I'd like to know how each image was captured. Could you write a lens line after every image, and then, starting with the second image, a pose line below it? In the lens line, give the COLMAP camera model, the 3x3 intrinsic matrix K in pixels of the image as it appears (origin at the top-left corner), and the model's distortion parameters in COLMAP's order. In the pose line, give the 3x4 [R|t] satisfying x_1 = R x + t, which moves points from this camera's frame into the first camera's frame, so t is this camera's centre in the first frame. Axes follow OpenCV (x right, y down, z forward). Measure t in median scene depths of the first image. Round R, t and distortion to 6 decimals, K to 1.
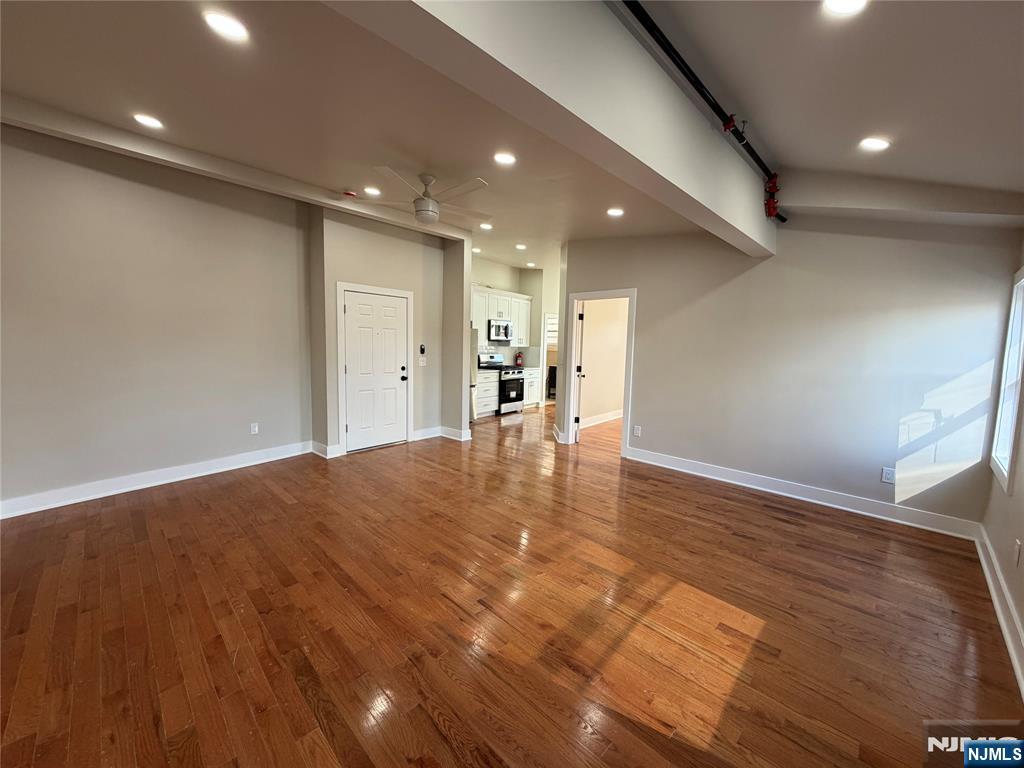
lens RADIAL K [[408.6, 0, 512.5], [0, 408.6, 385.8], [0, 0, 1]] dist [0.003271, -0.000283]
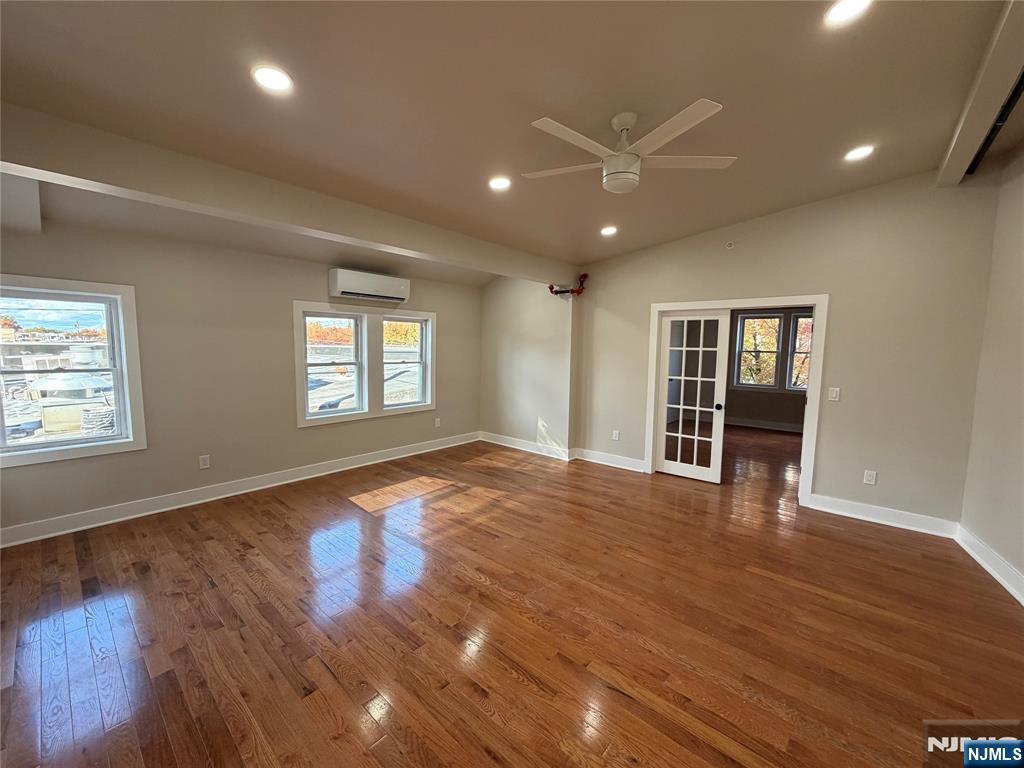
lens RADIAL K [[408.6, 0, 513.0], [0, 408.6, 381.8], [0, 0, 1]] dist [0.003271, -0.000283]
pose [[-0.997254, -0.032088, -0.066738, -0.000263], [-0.044117, 0.981287, 0.187430, -0.223153], [0.059475, 0.189860, -0.980008, 1.806638]]
